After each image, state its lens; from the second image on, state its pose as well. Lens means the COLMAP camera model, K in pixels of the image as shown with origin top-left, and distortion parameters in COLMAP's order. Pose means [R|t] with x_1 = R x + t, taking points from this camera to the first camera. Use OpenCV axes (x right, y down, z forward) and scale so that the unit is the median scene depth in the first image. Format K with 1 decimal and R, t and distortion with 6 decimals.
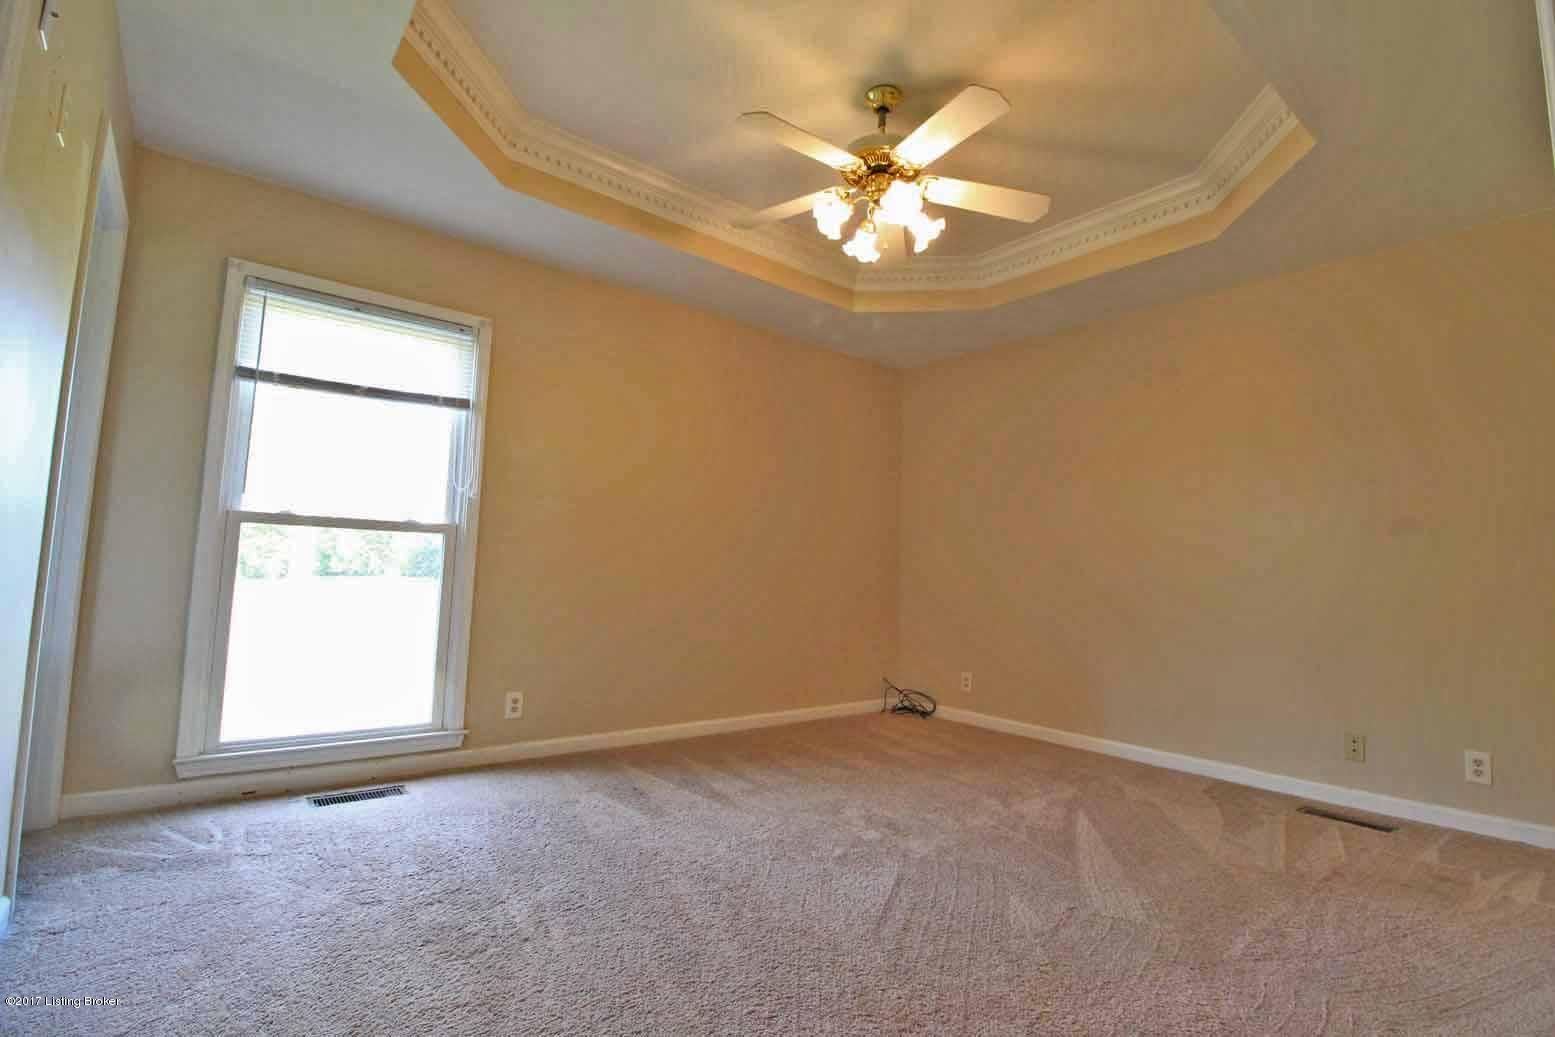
lens RADIAL K [[734.5, 0, 778.6], [0, 734.5, 500.9], [0, 0, 1]] dist [-0.002046, -0.000491]
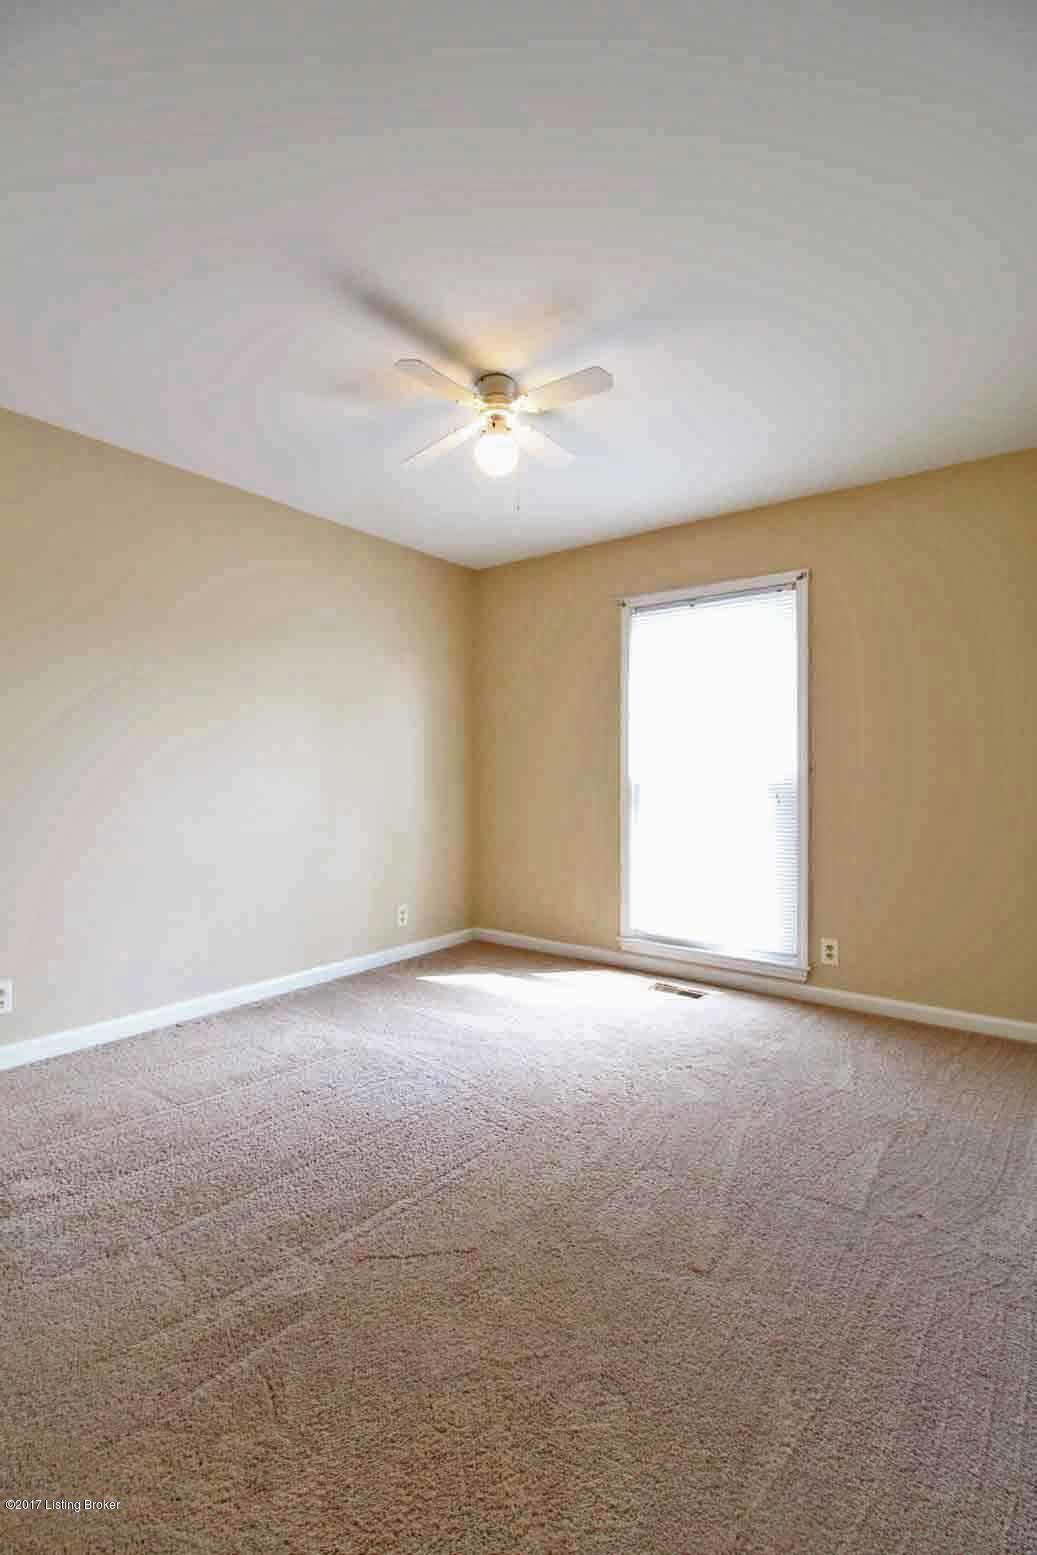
lens RADIAL K [[734.5, 0, 518.5], [0, 734.5, 777.5], [0, 0, 1]] dist [-0.002046, -0.000491]
pose [[0.246577, -0.051632, -0.967747, 0.501513], [0.092908, 0.995240, -0.029426, 0.034208], [0.964660, -0.082656, 0.250200, 0.361071]]
